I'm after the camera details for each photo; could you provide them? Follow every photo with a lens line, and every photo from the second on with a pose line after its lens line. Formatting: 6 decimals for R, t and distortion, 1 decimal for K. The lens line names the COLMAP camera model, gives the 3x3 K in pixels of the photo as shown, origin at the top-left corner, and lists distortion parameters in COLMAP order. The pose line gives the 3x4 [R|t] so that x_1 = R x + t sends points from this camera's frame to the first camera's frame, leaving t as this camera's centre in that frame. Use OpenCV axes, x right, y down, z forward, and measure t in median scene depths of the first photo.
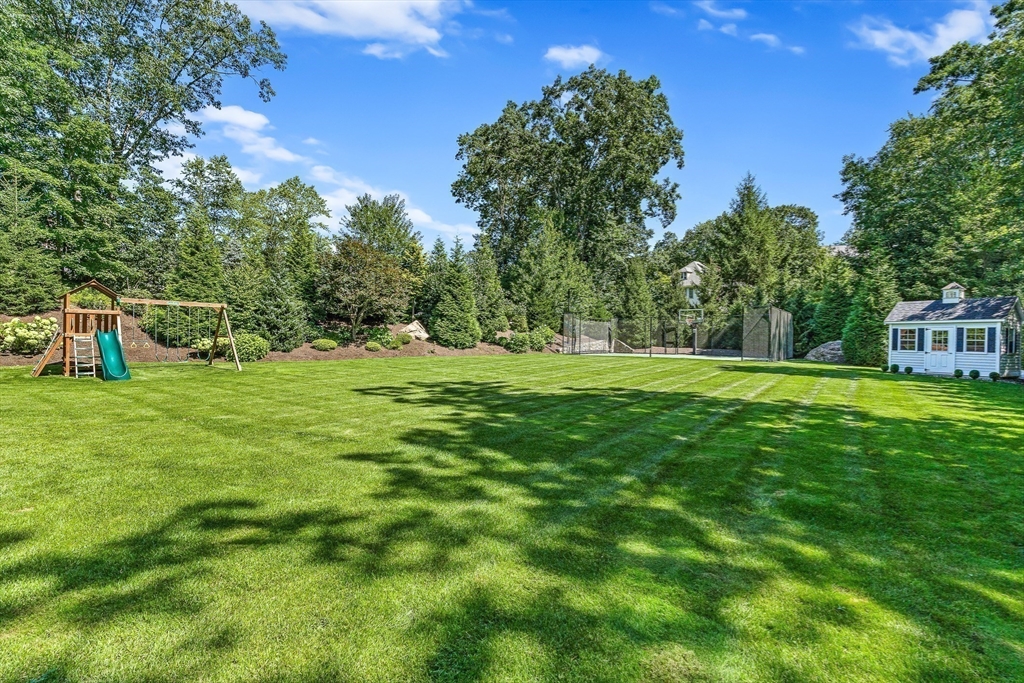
lens RADIAL K [[454.2, 0, 512.1], [0, 454.2, 338.4], [0, 0, 1]] dist [0.003015, 0.000490]
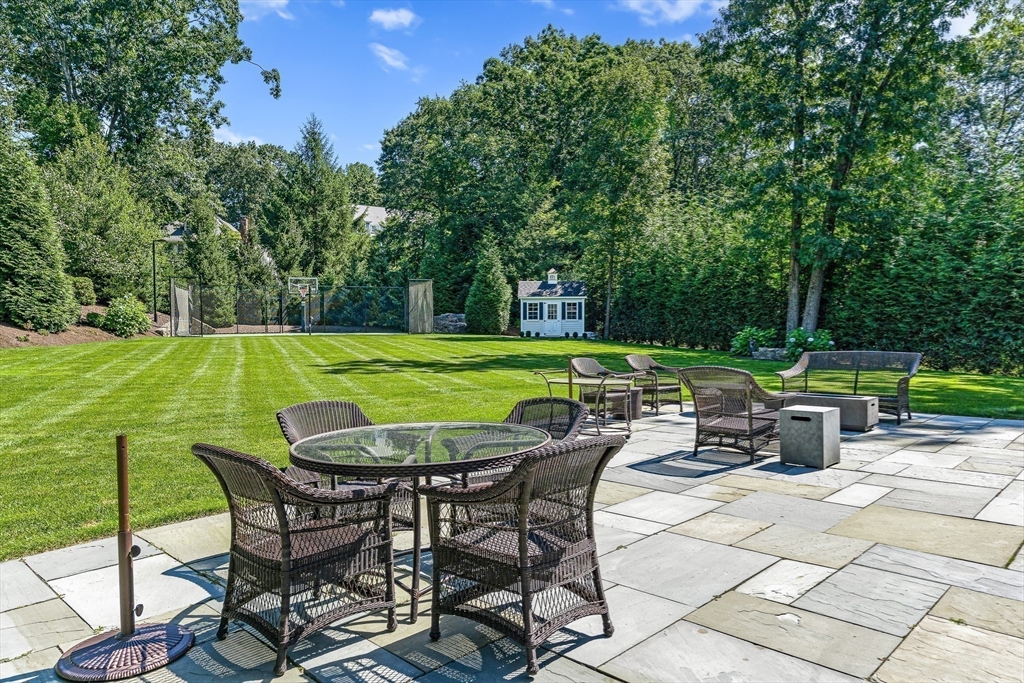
lens RADIAL K [[695.1, 0, 513.7], [0, 695.1, 342.9], [0, 0, 1]] dist [0.000602, -0.000042]
pose [[0.520594, -0.044627, 0.852637, -0.840337], [0.010986, 0.998901, 0.045575, 0.002085], [-0.853734, -0.014359, 0.520512, 0.022430]]
